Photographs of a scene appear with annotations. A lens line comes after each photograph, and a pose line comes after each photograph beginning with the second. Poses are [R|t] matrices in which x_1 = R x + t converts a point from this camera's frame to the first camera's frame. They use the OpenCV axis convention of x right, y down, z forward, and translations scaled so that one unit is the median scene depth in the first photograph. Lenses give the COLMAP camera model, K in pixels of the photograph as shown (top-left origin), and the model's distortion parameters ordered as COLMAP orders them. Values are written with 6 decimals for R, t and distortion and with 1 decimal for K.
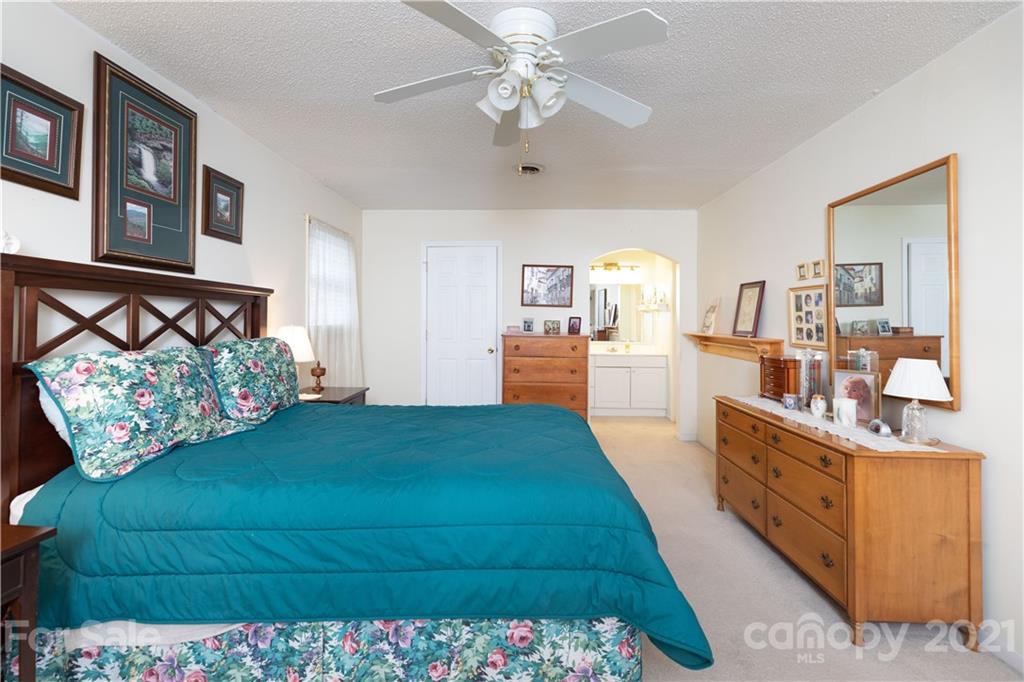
lens RADIAL K [[467.9, 0, 513.7], [0, 467.9, 315.5], [0, 0, 1]] dist [-0.000042, 0.000019]
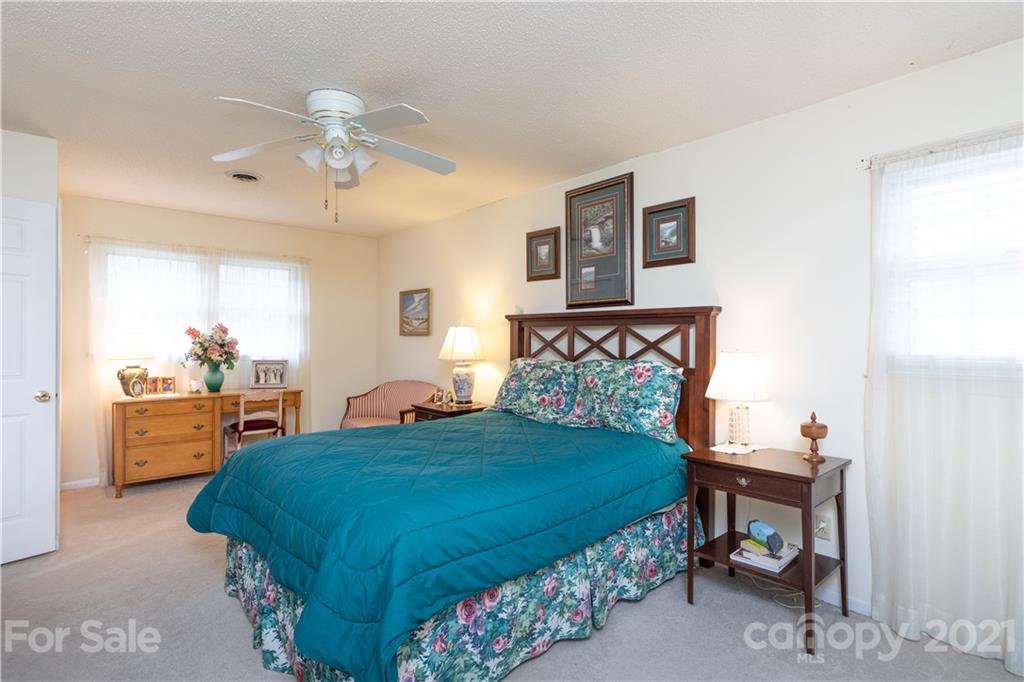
lens RADIAL K [[508.7, 0, 512.0], [0, 508.7, 341.0], [0, 0, 1]] dist [-0.000336, -0.000269]
pose [[-0.725986, 0.000888, -0.687709, 0.514578], [0.005855, 0.999971, -0.004890, 0.011946], [0.687685, -0.007576, -0.725970, 1.976448]]
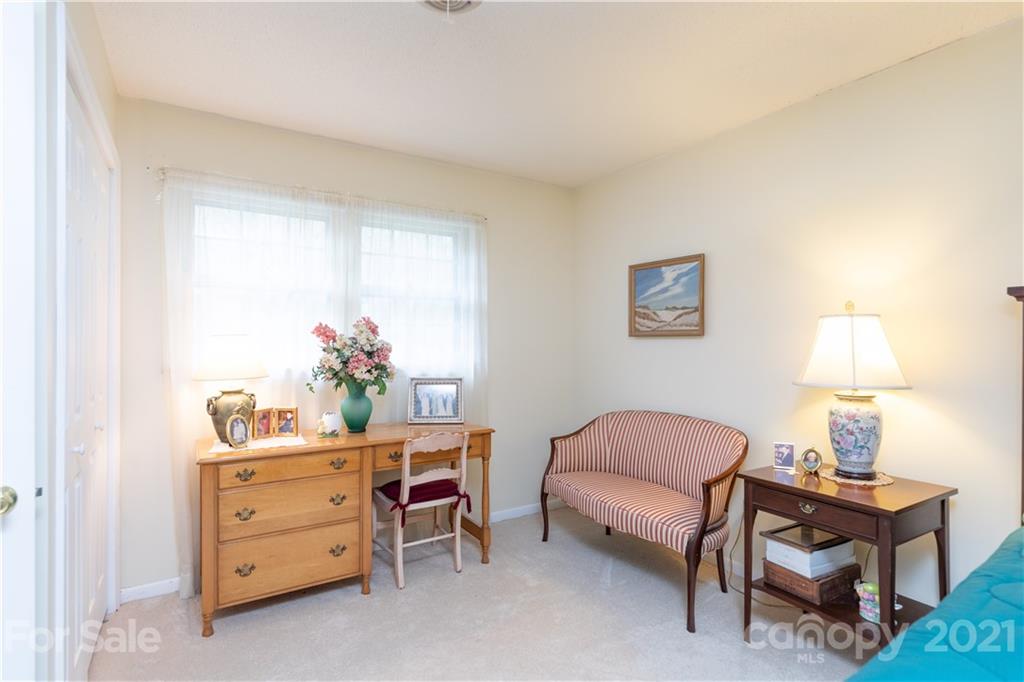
lens RADIAL K [[509.8, 0, 512.0], [0, 509.8, 341.0], [0, 0, 1]] dist [0.001523, 0.000168]
pose [[-0.819451, -0.000694, -0.573149, 0.368380], [0.007045, 0.999912, -0.011283, -0.002497], [0.573106, -0.013284, -0.819373, 0.845700]]
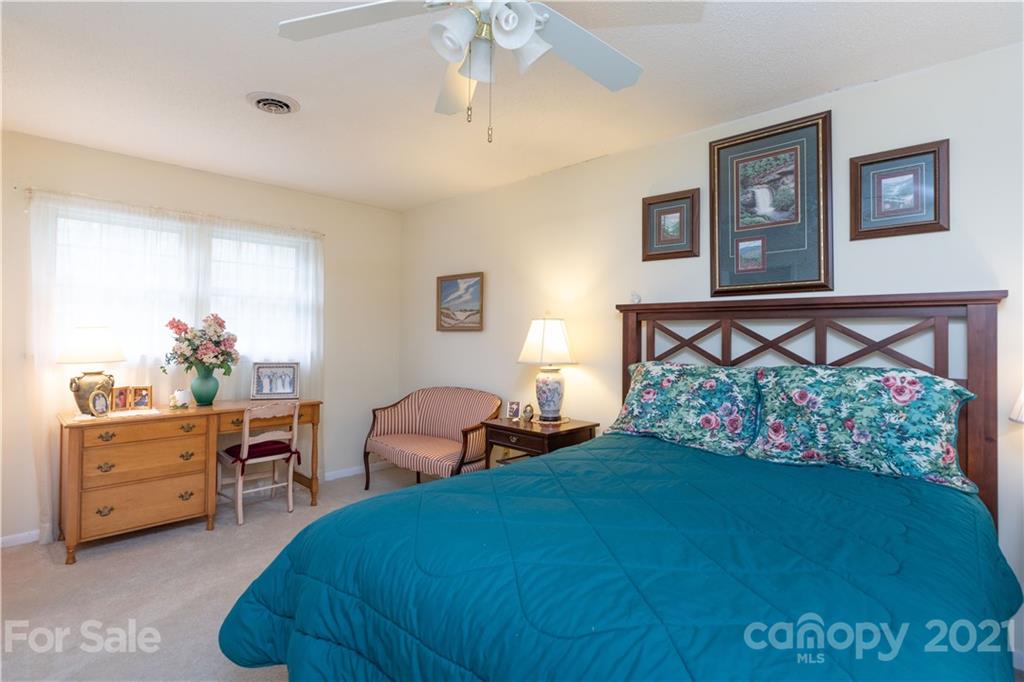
lens RADIAL K [[510.3, 0, 508.4], [0, 510.3, 326.6], [0, 0, 1]] dist [0.000597, -0.000072]
pose [[-0.668193, -0.016833, -0.743798, 0.510773], [0.003030, 0.999674, -0.025346, 0.004357], [0.743982, -0.019190, -0.667924, 1.348151]]
